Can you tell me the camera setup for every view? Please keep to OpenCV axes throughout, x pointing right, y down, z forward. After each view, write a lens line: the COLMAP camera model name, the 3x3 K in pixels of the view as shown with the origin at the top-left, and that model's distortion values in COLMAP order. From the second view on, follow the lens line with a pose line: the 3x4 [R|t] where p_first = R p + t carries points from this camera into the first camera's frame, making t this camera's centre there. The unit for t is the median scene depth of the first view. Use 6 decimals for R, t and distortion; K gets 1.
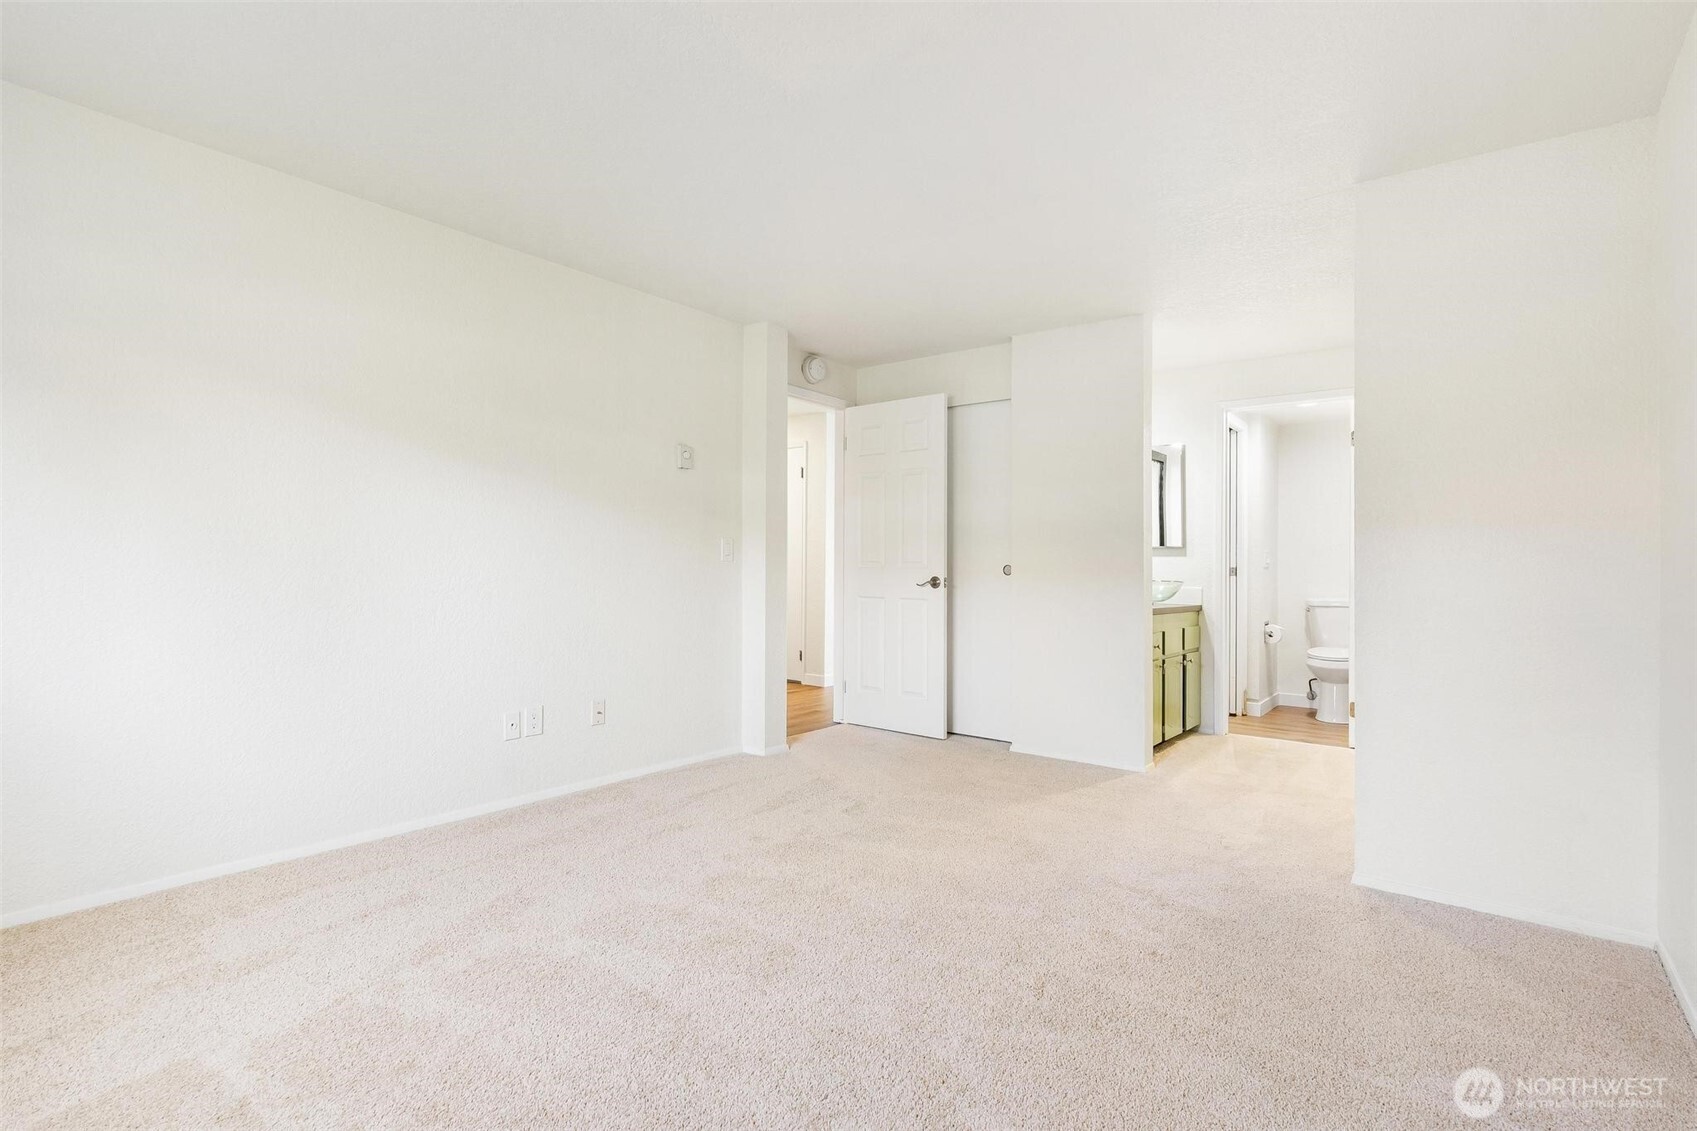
lens RADIAL K [[824.7, 0, 849.4], [0, 824.7, 558.0], [0, 0, 1]] dist [0.002449, -0.000564]
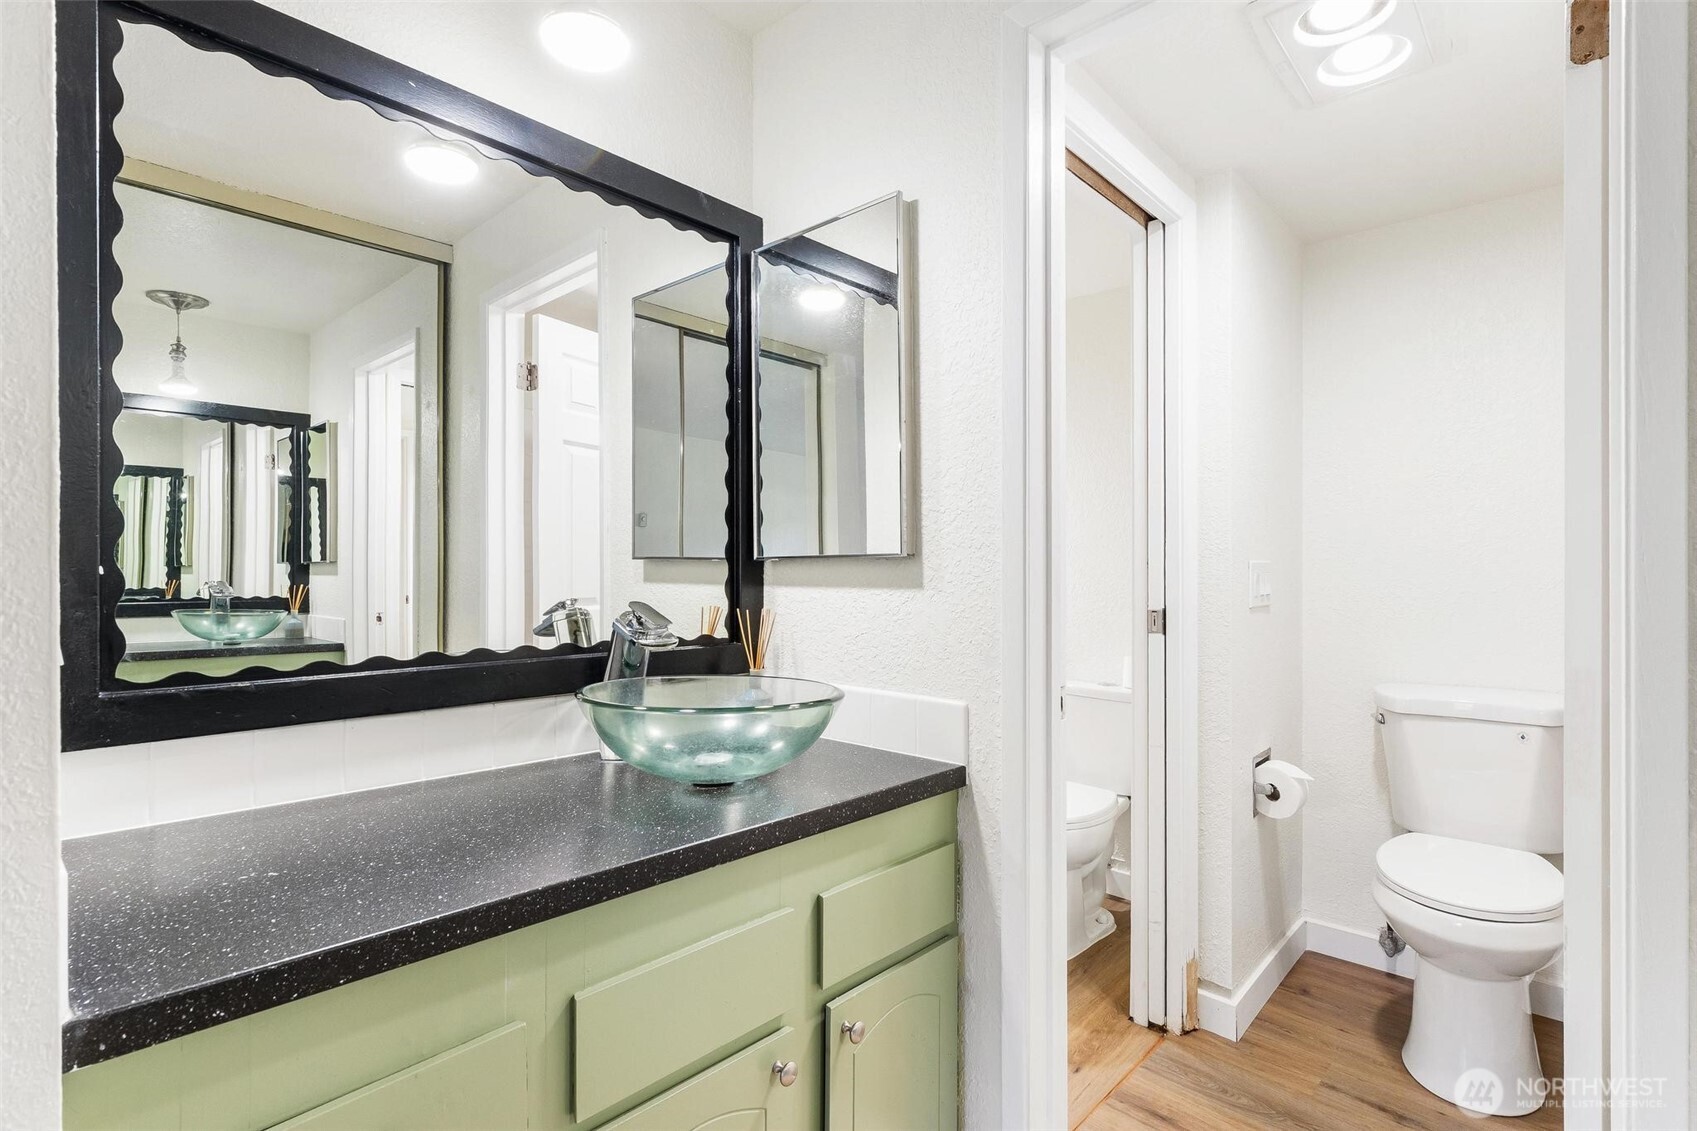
lens RADIAL K [[824.7, 0, 846.9], [0, 824.7, 571.1], [0, 0, 1]] dist [0.002449, -0.000564]
pose [[0.996524, -0.007366, -0.082983, 0.358110], [0.007980, 0.999943, 0.007070, -0.008803], [0.082926, -0.007707, 0.996526, 0.629259]]
